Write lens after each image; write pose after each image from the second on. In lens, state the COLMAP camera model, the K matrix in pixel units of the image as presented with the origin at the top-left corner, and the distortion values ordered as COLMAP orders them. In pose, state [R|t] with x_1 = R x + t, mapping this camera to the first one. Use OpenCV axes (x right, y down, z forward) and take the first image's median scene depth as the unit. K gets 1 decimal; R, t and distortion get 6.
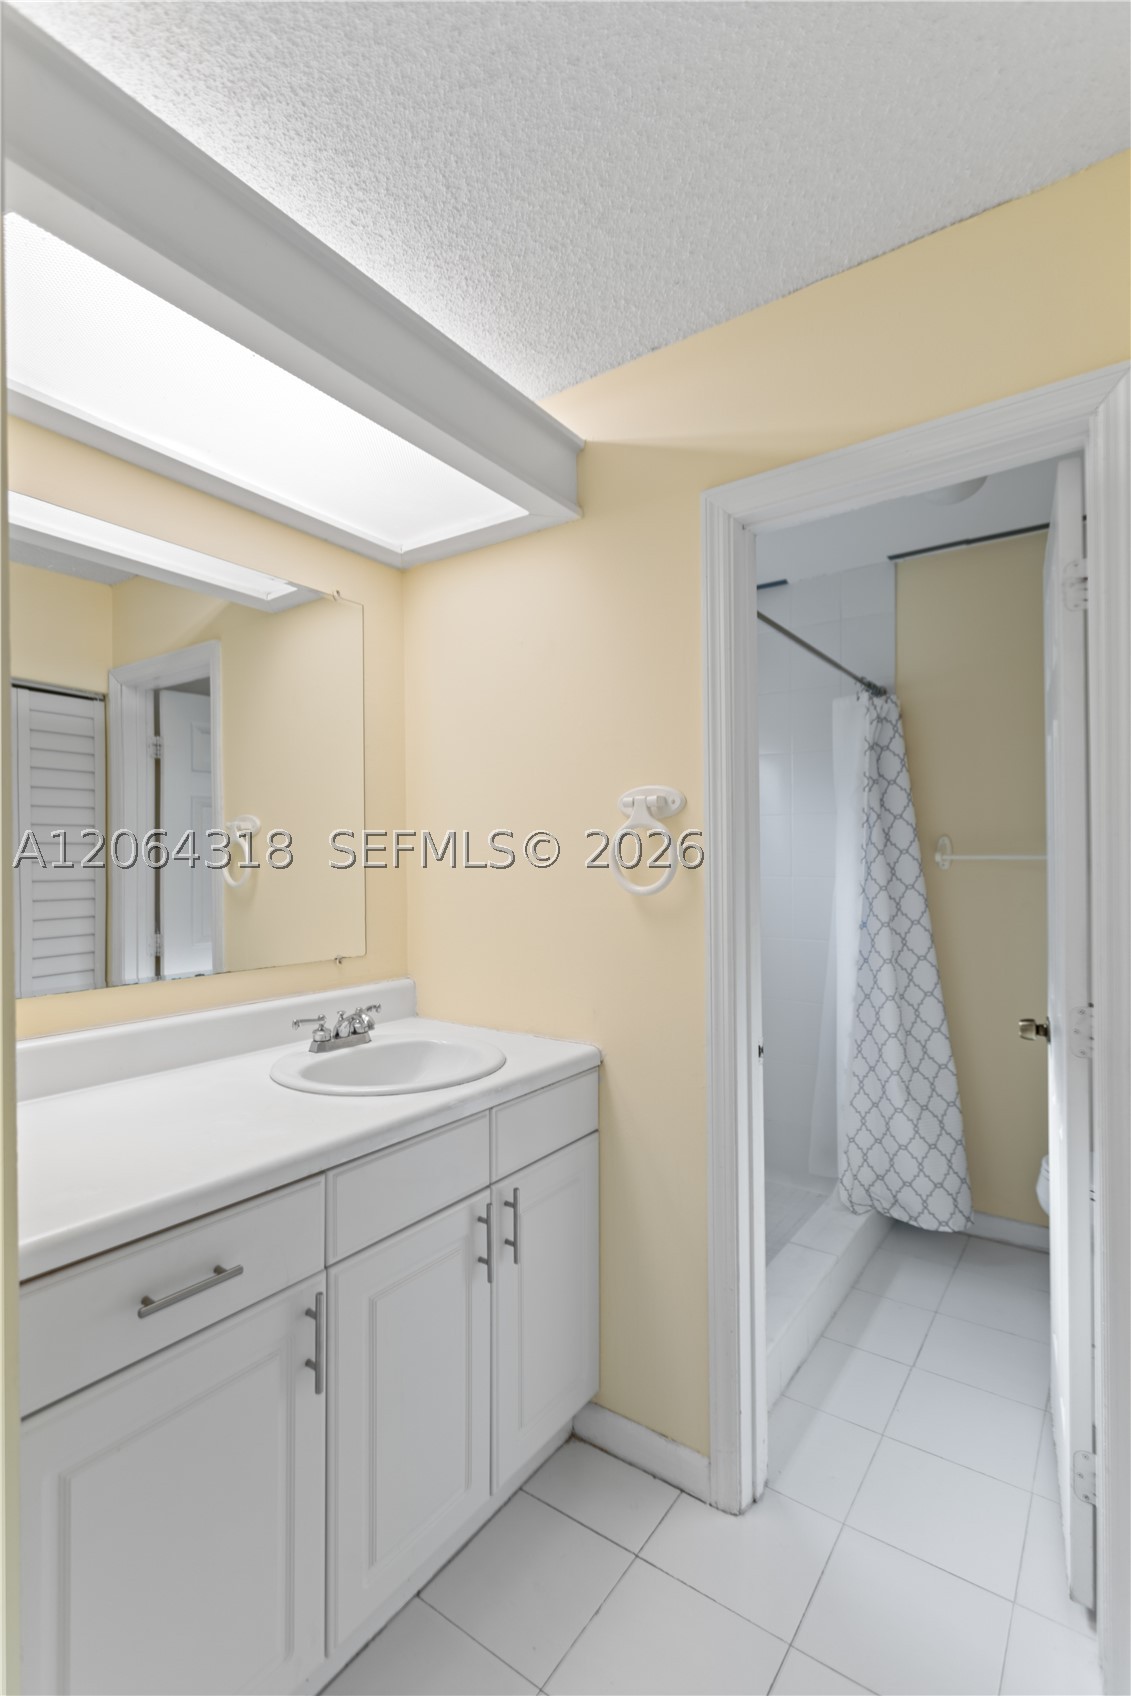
lens RADIAL K [[808.6, 0, 560.1], [0, 808.6, 860.2], [0, 0, 1]] dist [-0.005358, -0.000054]
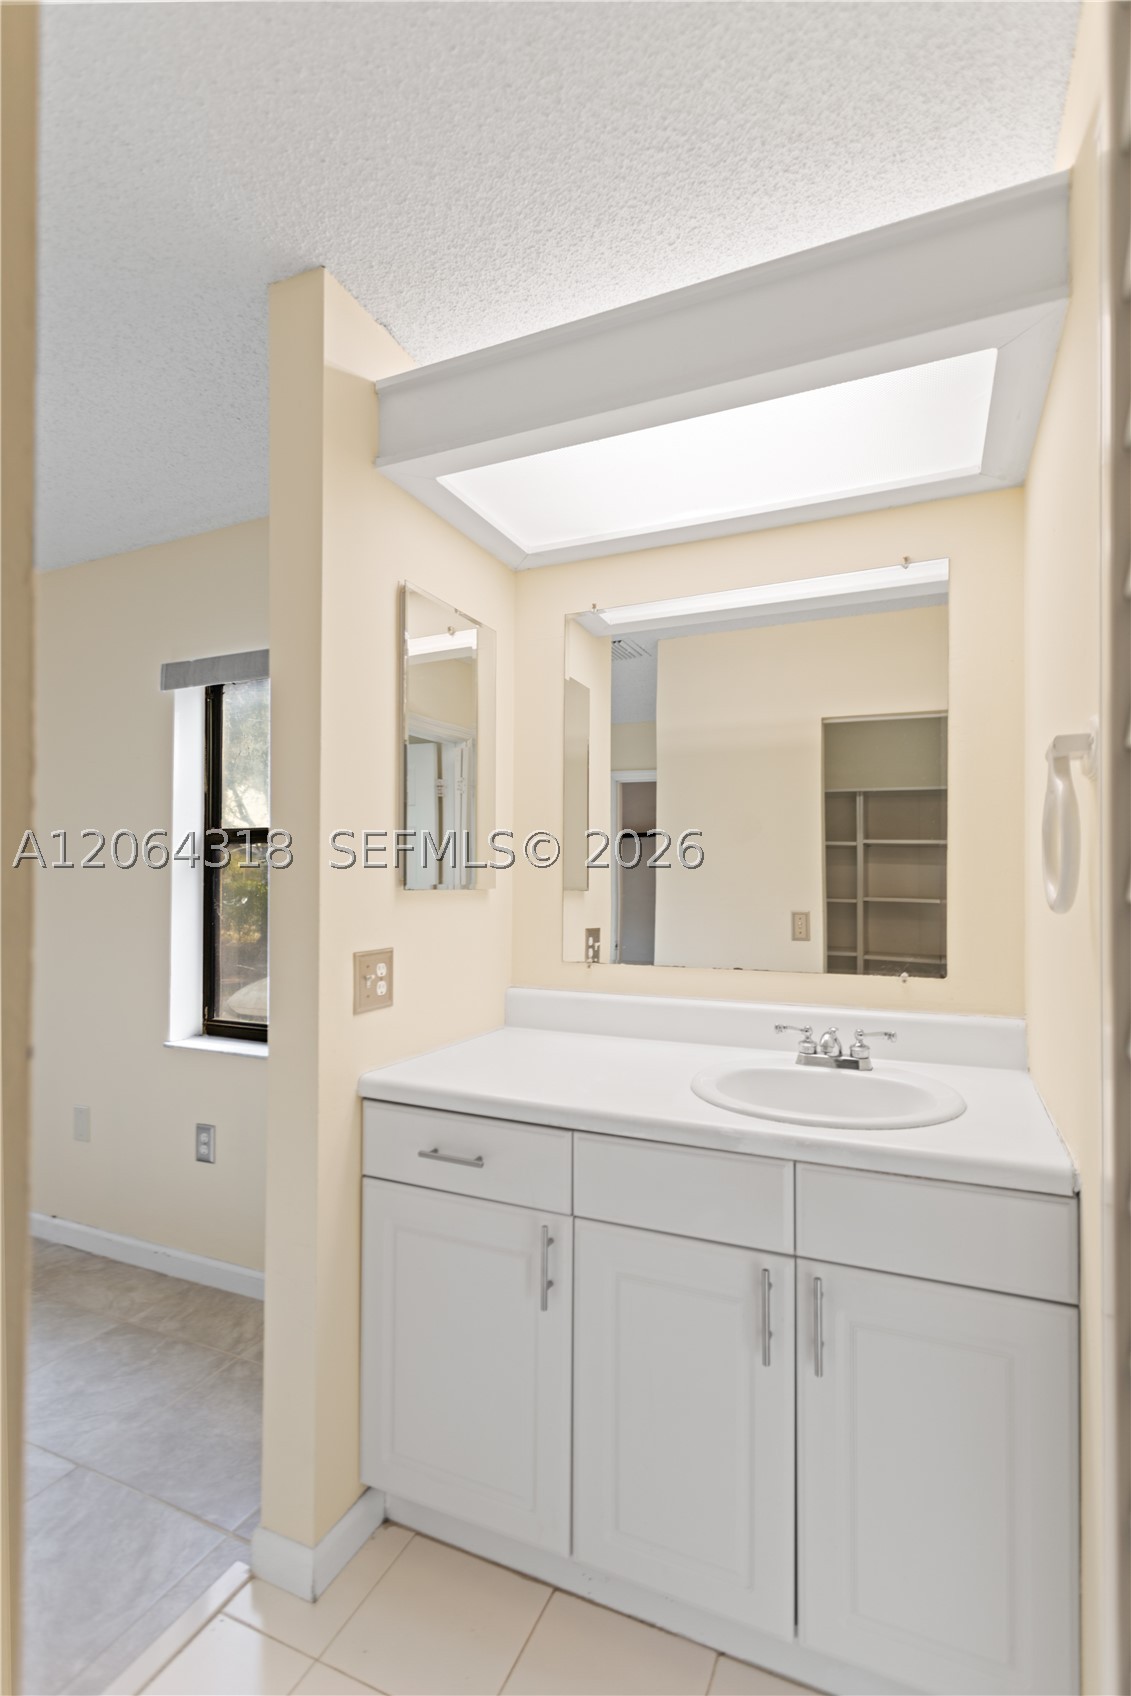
lens RADIAL K [[808.9, 0, 572.1], [0, 808.9, 877.3], [0, 0, 1]] dist [0.010433, -0.003564]
pose [[0.197554, -0.003378, -0.980286, 0.749887], [0.000196, 0.999994, -0.003406, 0.023868], [0.980292, 0.000481, 0.197553, 0.683311]]
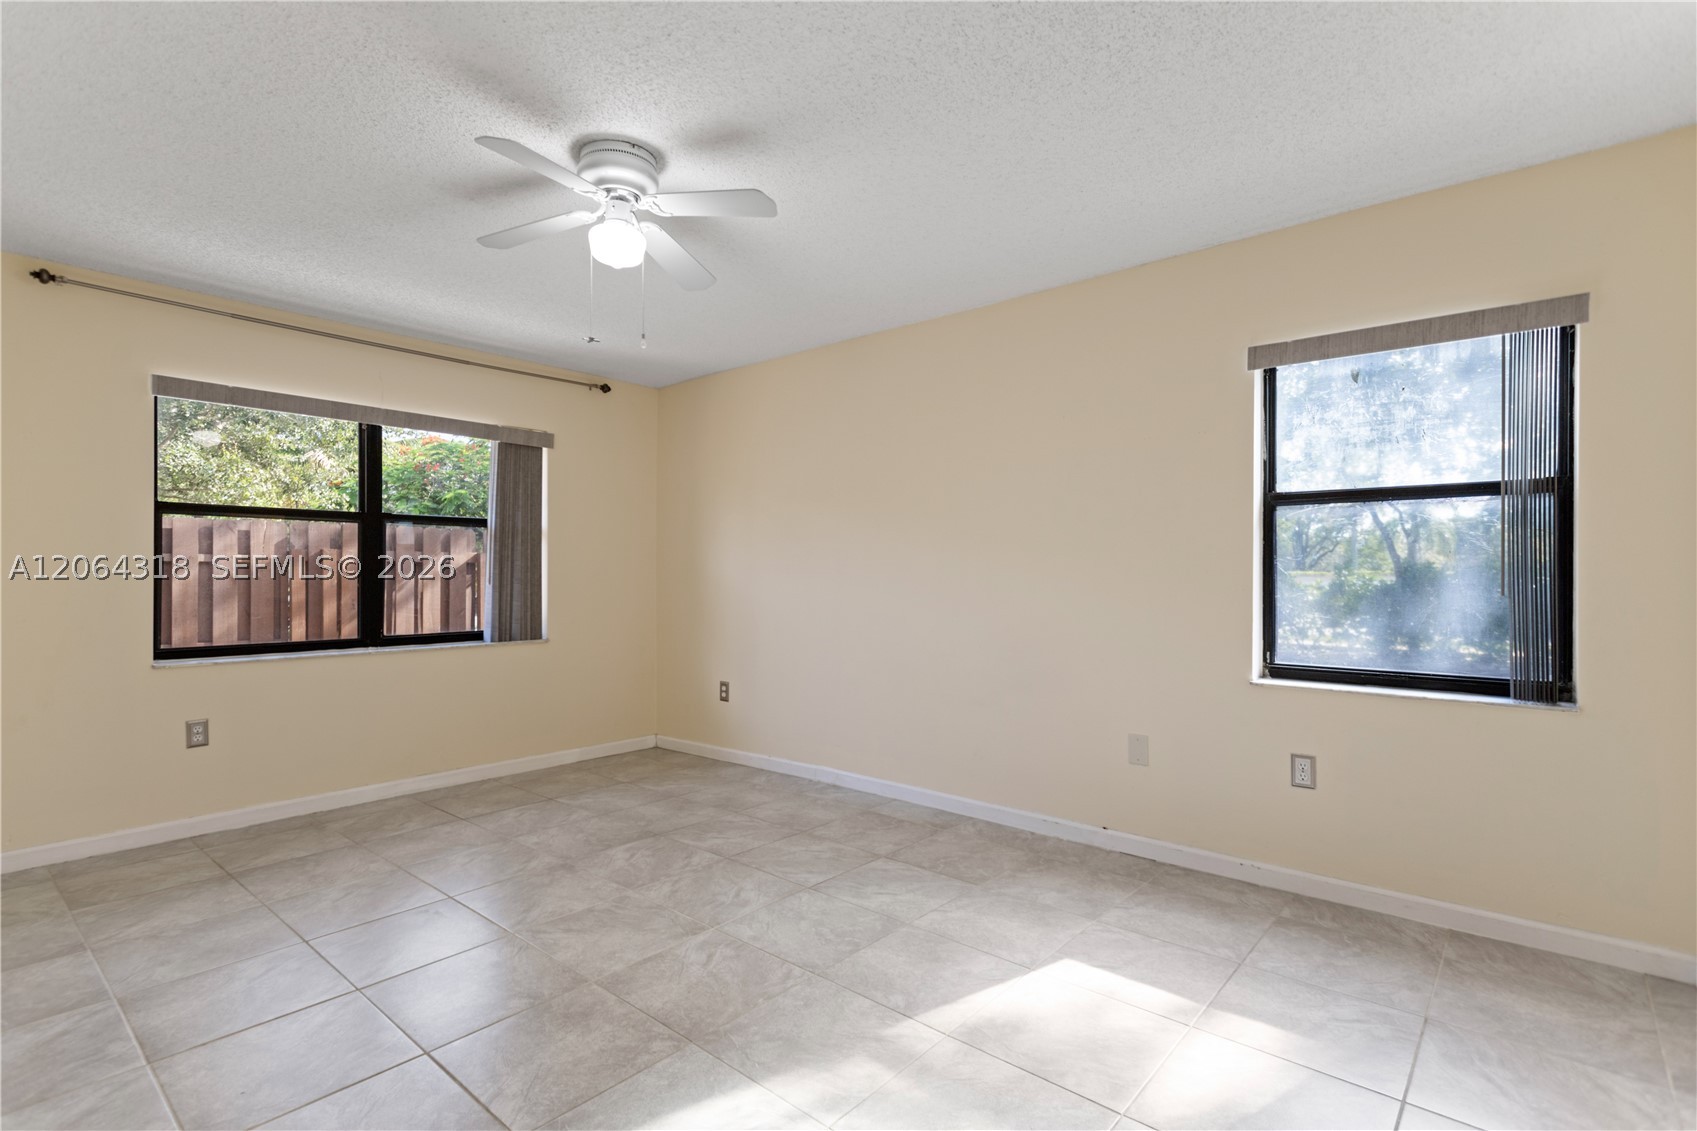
lens RADIAL K [[819.2, 0, 836.9], [0, 819.2, 561.9], [0, 0, 1]] dist [-0.000718, 0.000253]
pose [[-0.098756, -0.004408, -0.995102, 0.982508], [0.006086, 0.999969, -0.005034, 0.095560], [0.995093, -0.006553, -0.098726, -0.802700]]
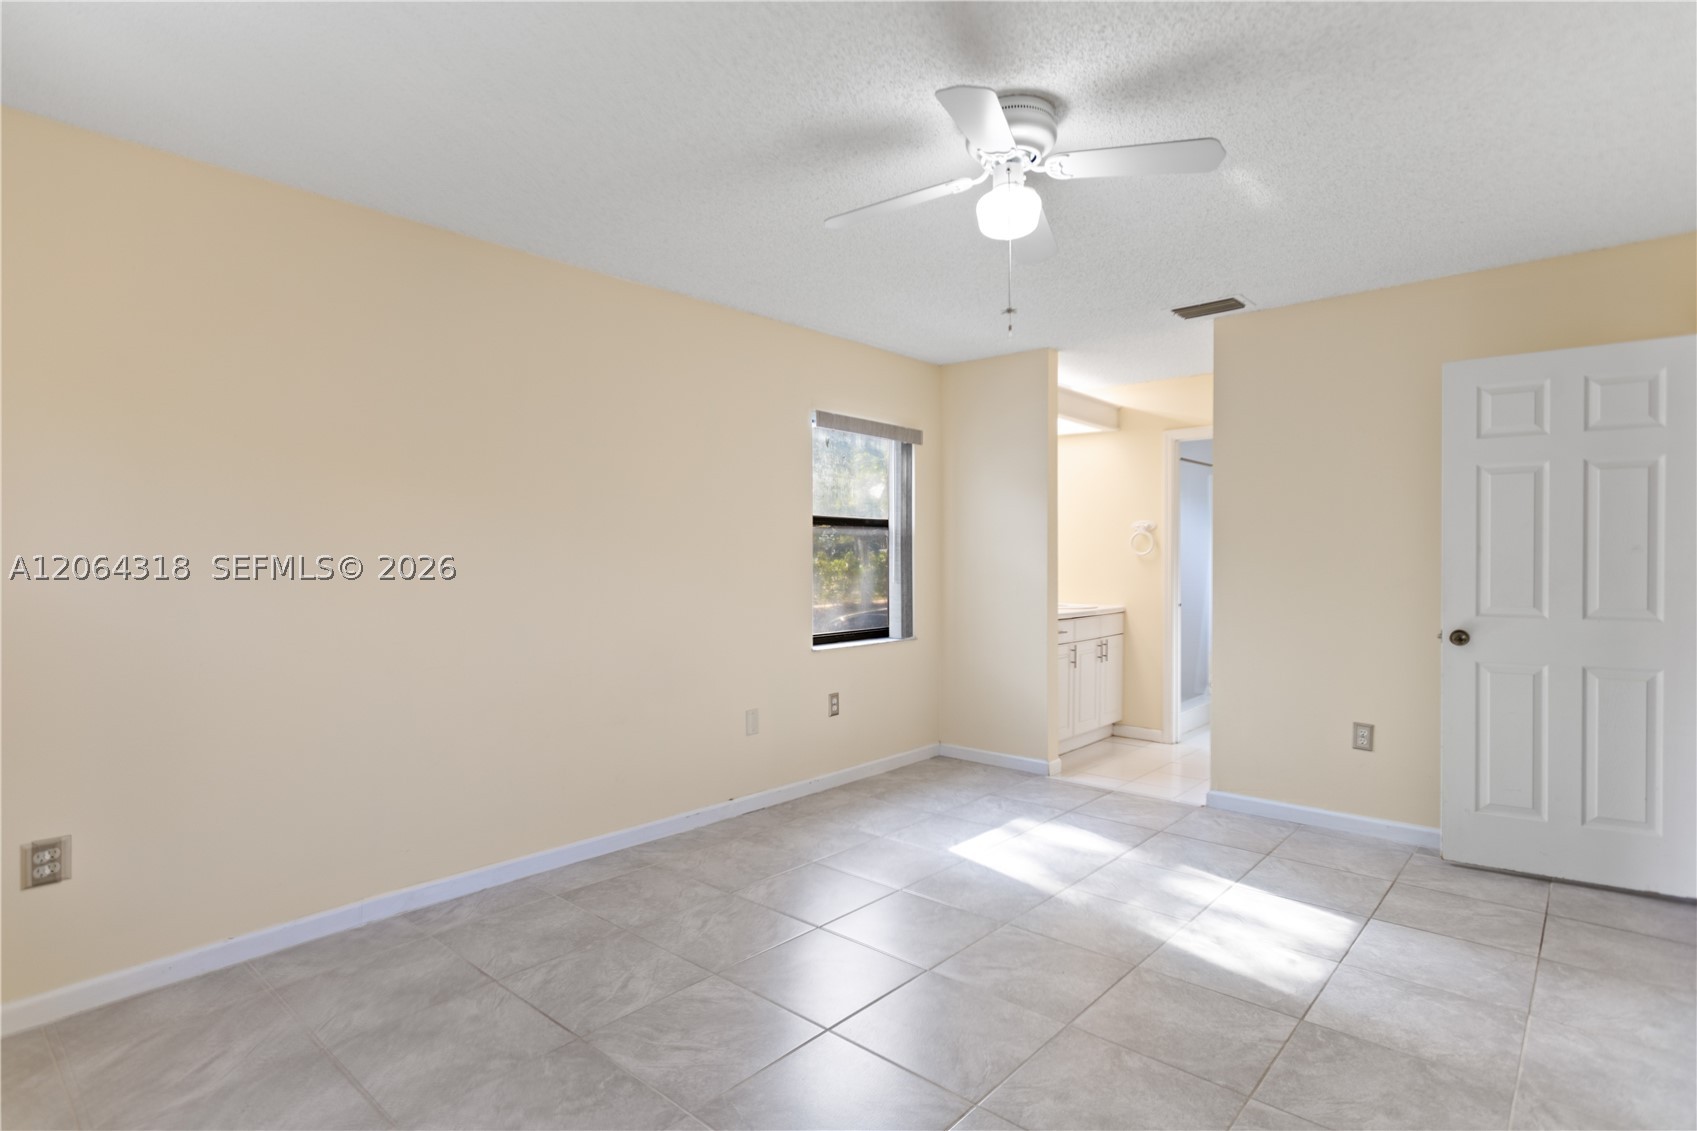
lens RADIAL K [[885.2, 0, 809.6], [0, 885.2, 564.2], [0, 0, 1]] dist [-0.002059, 0.000208]
pose [[0.993583, 0.008075, -0.112815, -1.010903], [-0.006046, 0.999814, 0.018321, 0.026940], [0.112942, -0.017521, 0.993447, -3.280713]]
